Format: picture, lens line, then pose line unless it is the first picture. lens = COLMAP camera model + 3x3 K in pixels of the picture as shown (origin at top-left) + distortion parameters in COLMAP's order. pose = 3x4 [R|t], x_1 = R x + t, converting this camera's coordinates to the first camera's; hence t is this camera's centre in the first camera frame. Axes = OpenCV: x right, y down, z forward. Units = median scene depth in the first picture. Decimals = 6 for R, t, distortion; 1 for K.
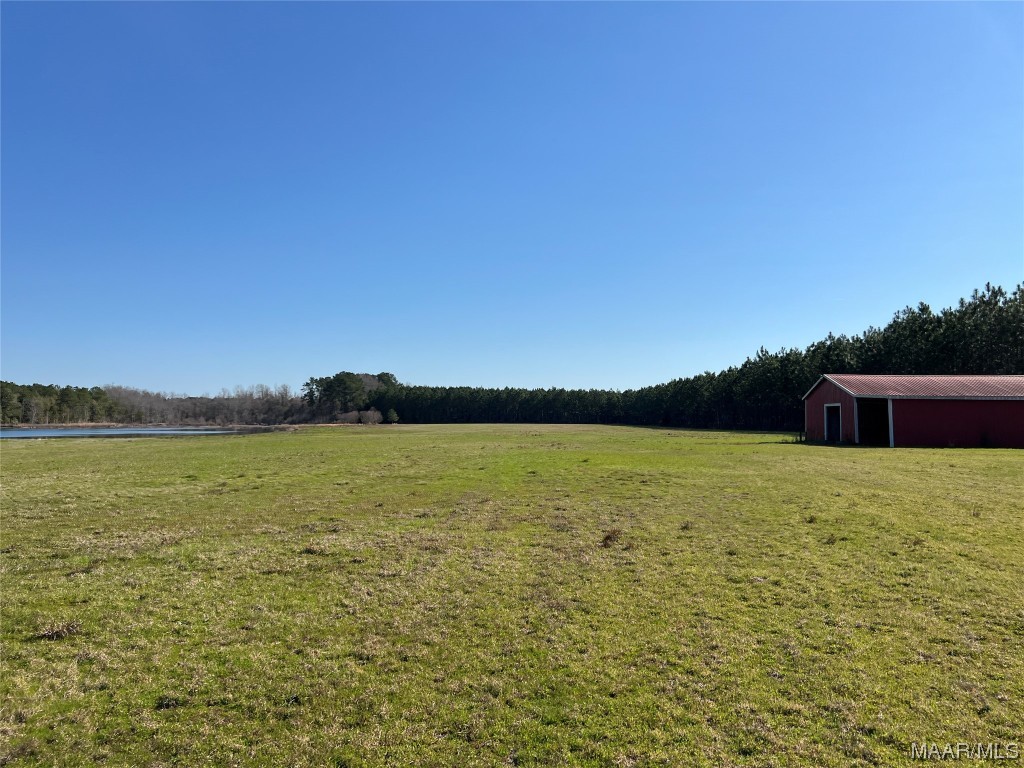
lens RADIAL K [[830.8, 0, 511.0], [0, 830.8, 382.5], [0, 0, 1]] dist [0.002807, 0.002227]
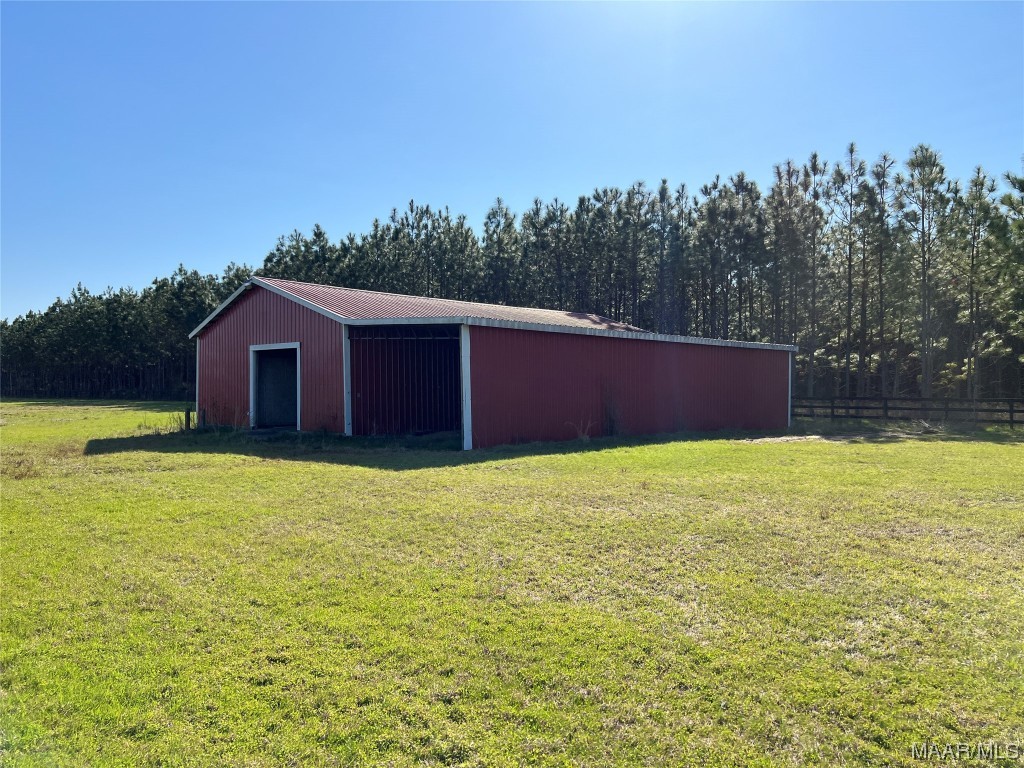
lens RADIAL K [[830.8, 0, 509.5], [0, 830.8, 381.0], [0, 0, 1]] dist [0.002807, 0.002227]
pose [[0.713251, 0.004111, 0.700897, 0.056310], [-0.032587, 0.999096, 0.027302, 0.009507], [-0.700151, -0.042314, 0.712740, 0.198588]]
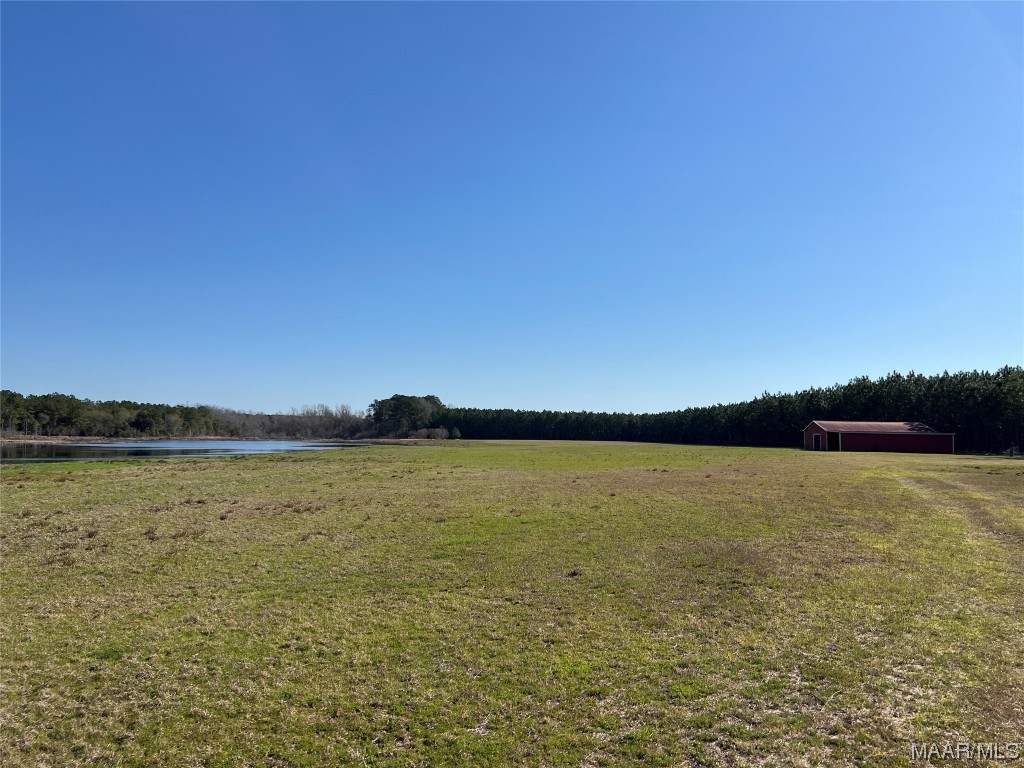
lens RADIAL K [[830.8, 0, 510.5], [0, 830.8, 385.3], [0, 0, 1]] dist [0.002807, 0.002227]
pose [[0.999570, 0.010875, 0.027249, -0.185533], [-0.010436, 0.999814, -0.016203, -0.021808], [-0.027421, 0.015912, 0.999497, -0.452229]]
